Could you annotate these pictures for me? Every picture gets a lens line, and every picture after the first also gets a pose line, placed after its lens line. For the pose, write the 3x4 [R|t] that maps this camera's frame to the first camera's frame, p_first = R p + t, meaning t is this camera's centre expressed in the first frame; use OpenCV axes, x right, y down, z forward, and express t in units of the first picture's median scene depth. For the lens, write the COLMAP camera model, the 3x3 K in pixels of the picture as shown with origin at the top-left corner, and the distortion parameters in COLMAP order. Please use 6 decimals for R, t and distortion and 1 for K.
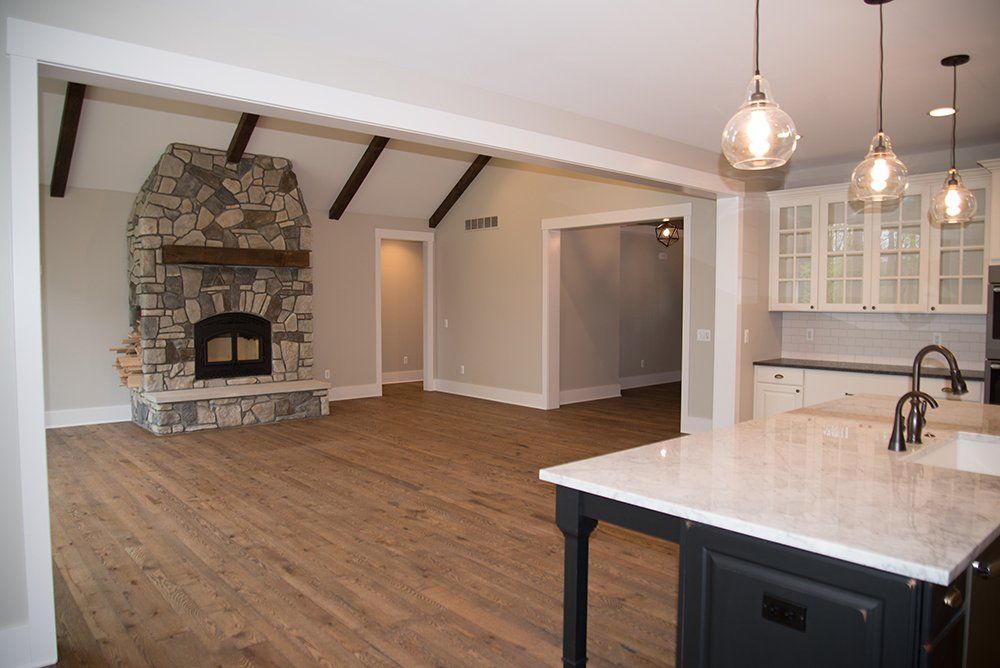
lens RADIAL K [[677.4, 0, 500.0], [0, 677.4, 334.0], [0, 0, 1]] dist [-0.087530, 0.028202]
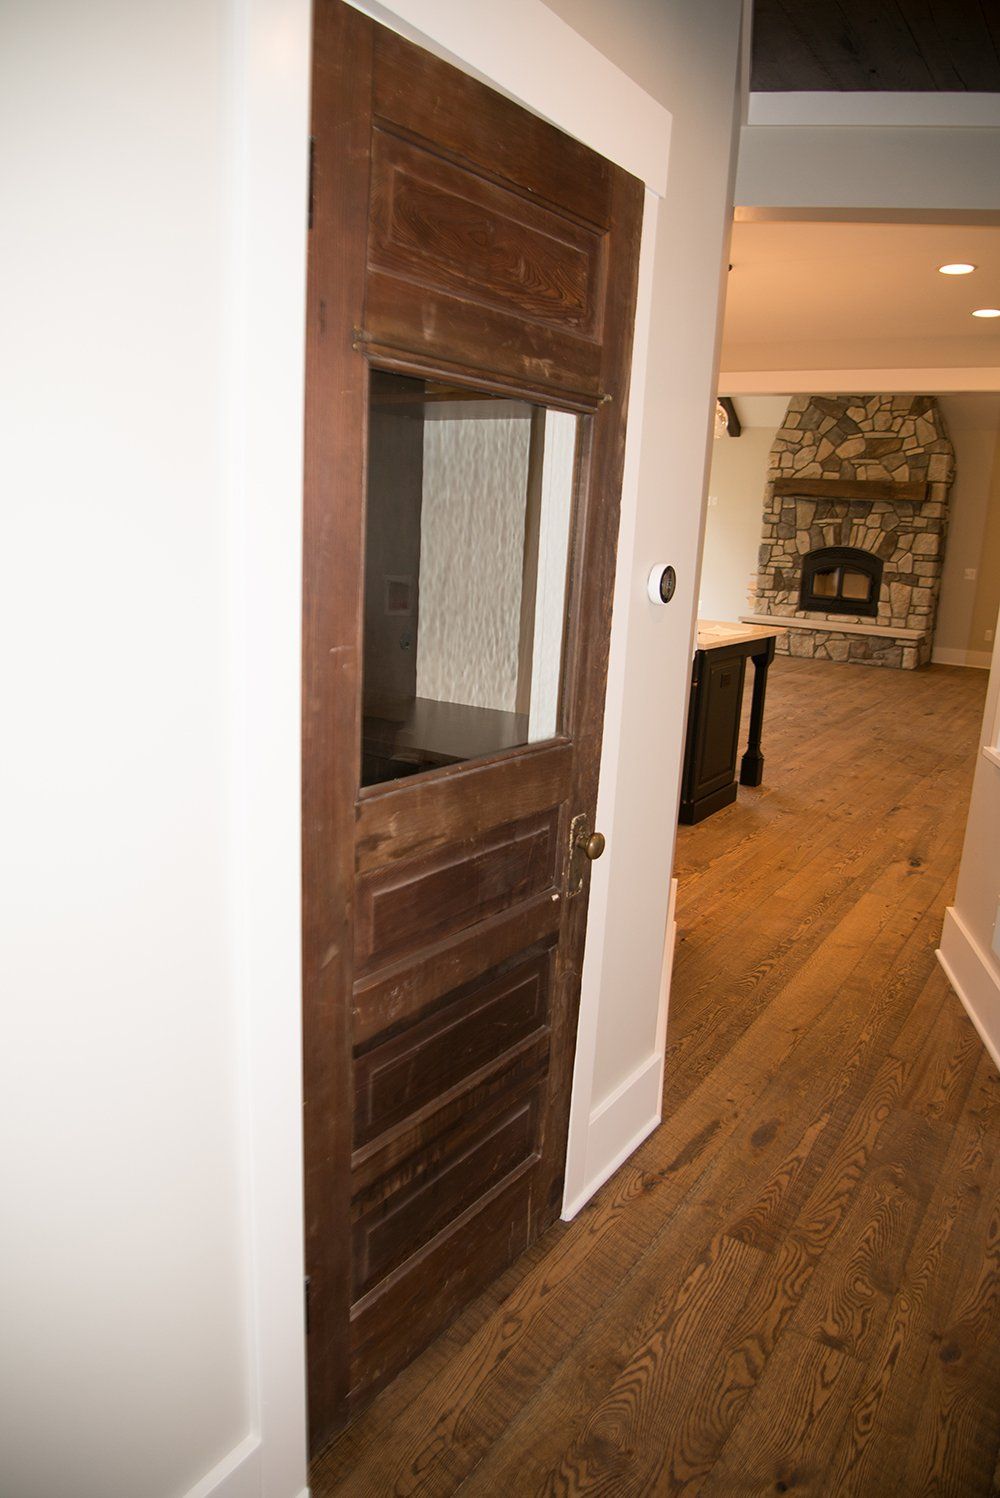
lens RADIAL K [[1014.7, 0, 491.7], [0, 1014.7, 748.4], [0, 0, 1]] dist [-0.087530, 0.028202]
pose [[0.259630, 0.223981, -0.939375, 0.957577], [-0.093107, 0.974006, 0.206505, 0.000464], [0.961209, 0.033848, 0.273735, 0.120776]]
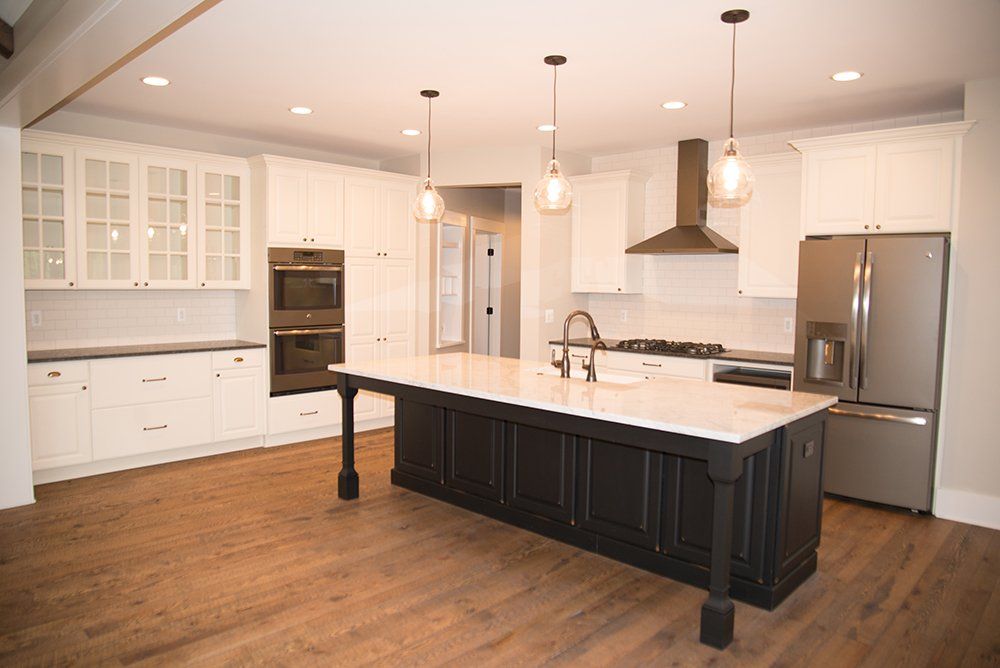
lens RADIAL K [[677.4, 0, 500.0], [0, 677.4, 334.0], [0, 0, 1]] dist [-0.087530, 0.028202]
pose [[-0.086422, -0.080284, 0.993018, -0.303094], [0.034785, 0.995897, 0.083544, -0.022979], [-0.995651, 0.041762, -0.083275, 0.445183]]
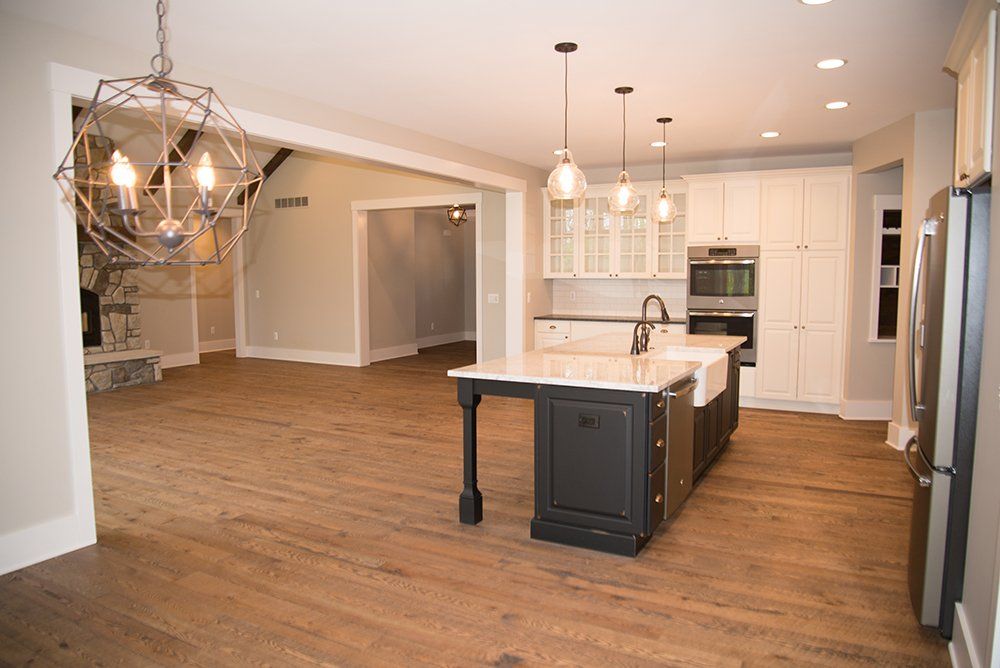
lens RADIAL K [[677.4, 0, 500.0], [0, 677.4, 334.0], [0, 0, 1]] dist [-0.087530, 0.028202]
pose [[0.938234, -0.036008, 0.344124, -0.121261], [0.021563, 0.998722, 0.045713, 0.010148], [-0.345330, -0.035469, 0.937811, -0.194217]]
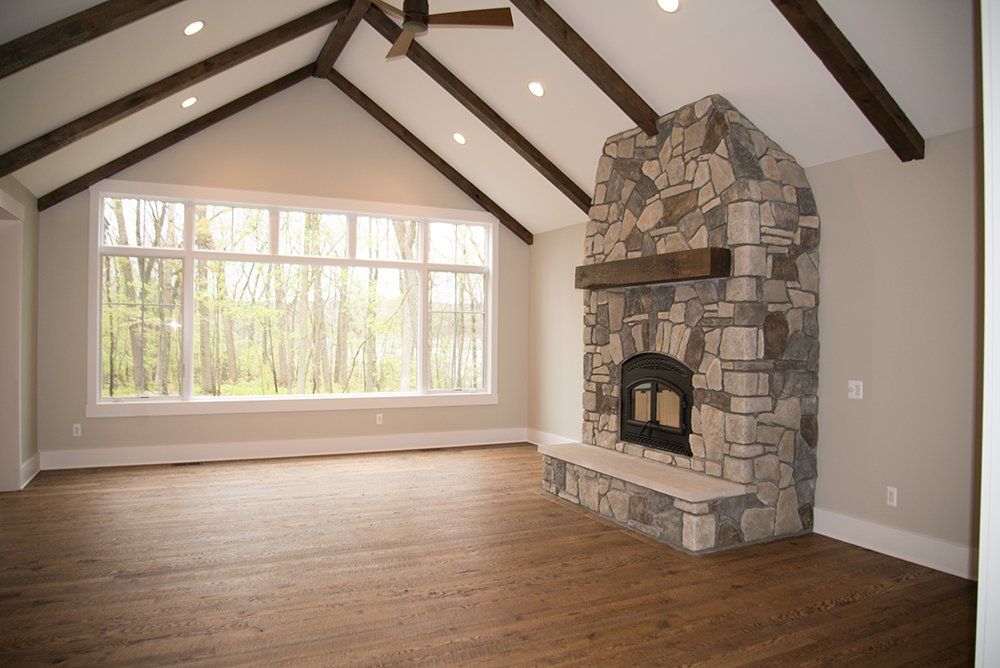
lens RADIAL K [[677.4, 0, 500.0], [0, 677.4, 334.0], [0, 0, 1]] dist [-0.087530, 0.028202]
pose [[-0.273248, -0.002748, -0.961940, 0.322225], [-0.057138, 0.998277, 0.013379, -0.054559], [0.960245, 0.058619, -0.272935, 1.092619]]
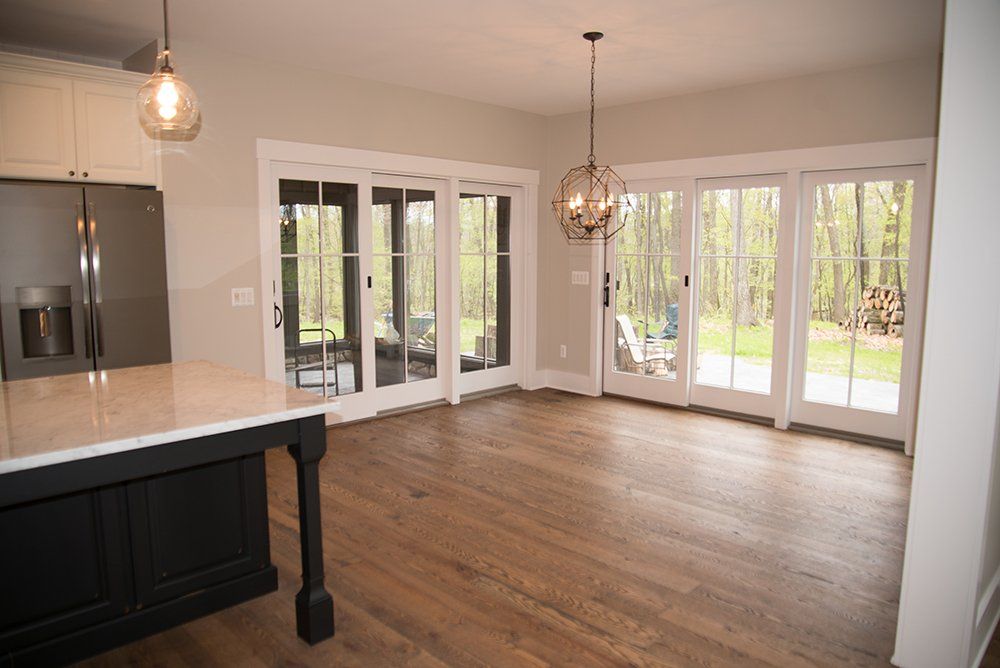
lens RADIAL K [[677.4, 0, 500.0], [0, 677.4, 334.0], [0, 0, 1]] dist [-0.087530, 0.028202]
pose [[-0.997783, 0.005574, -0.066318, -0.036668], [-0.005712, 0.985638, 0.168774, -0.023182], [0.066306, 0.168779, -0.983421, 0.608881]]
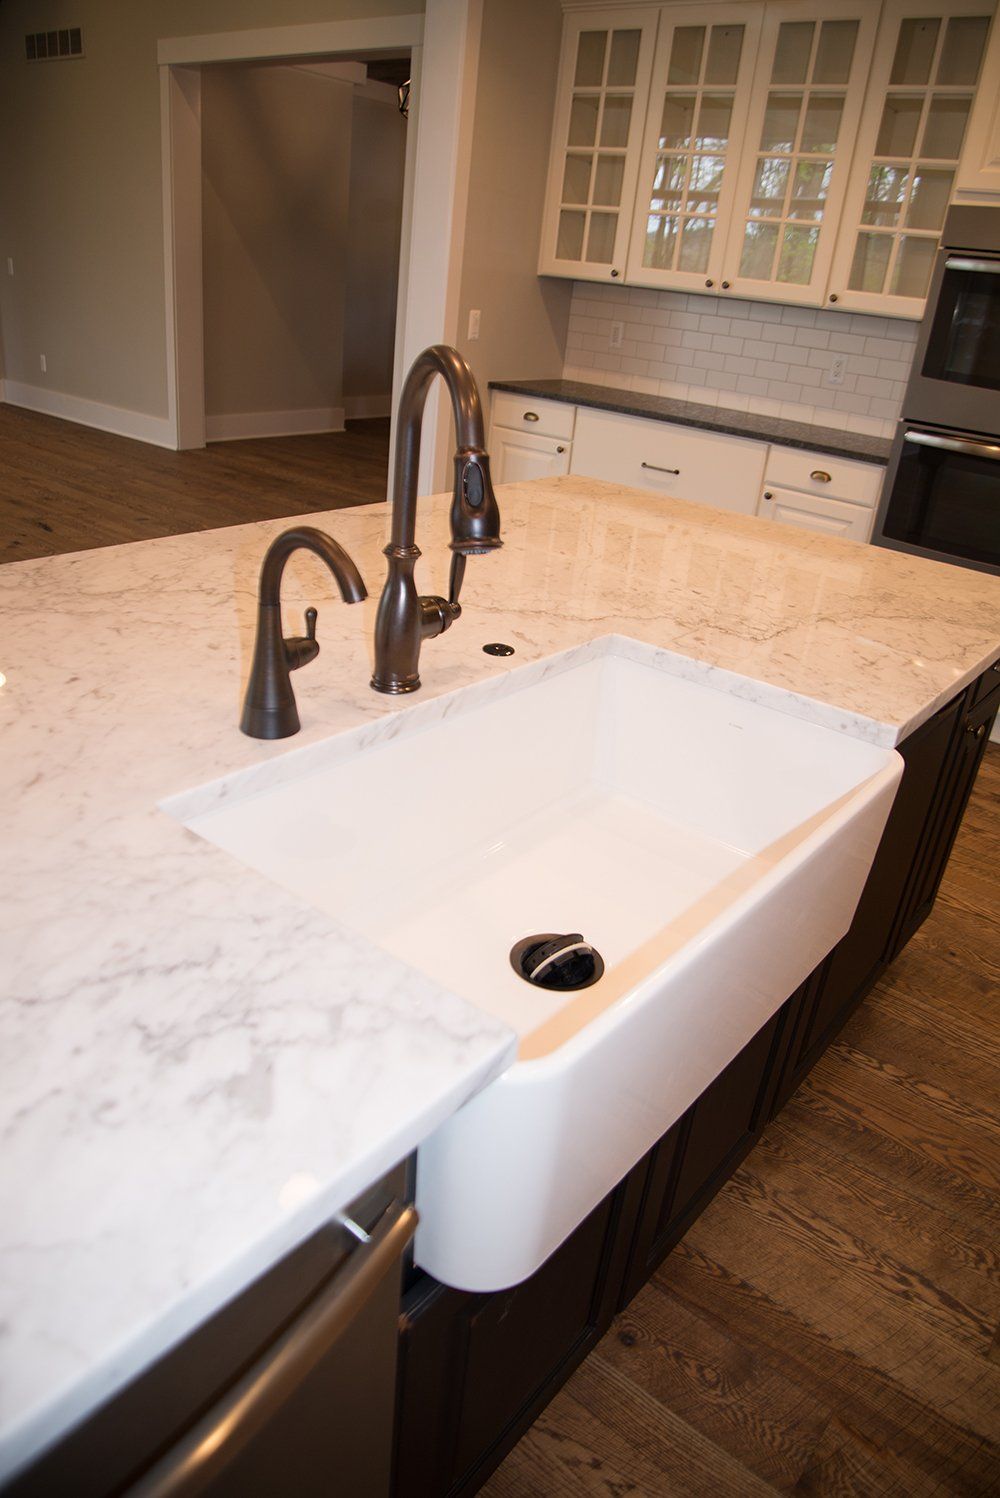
lens RADIAL K [[1014.7, 0, 491.7], [0, 1014.7, 748.4], [0, 0, 1]] dist [-0.087530, 0.028202]
pose [[0.983891, 0.012504, 0.178334, 0.210692], [-0.082156, 0.917599, 0.388925, 0.001460], [-0.158775, -0.397311, 0.903844, 0.191066]]
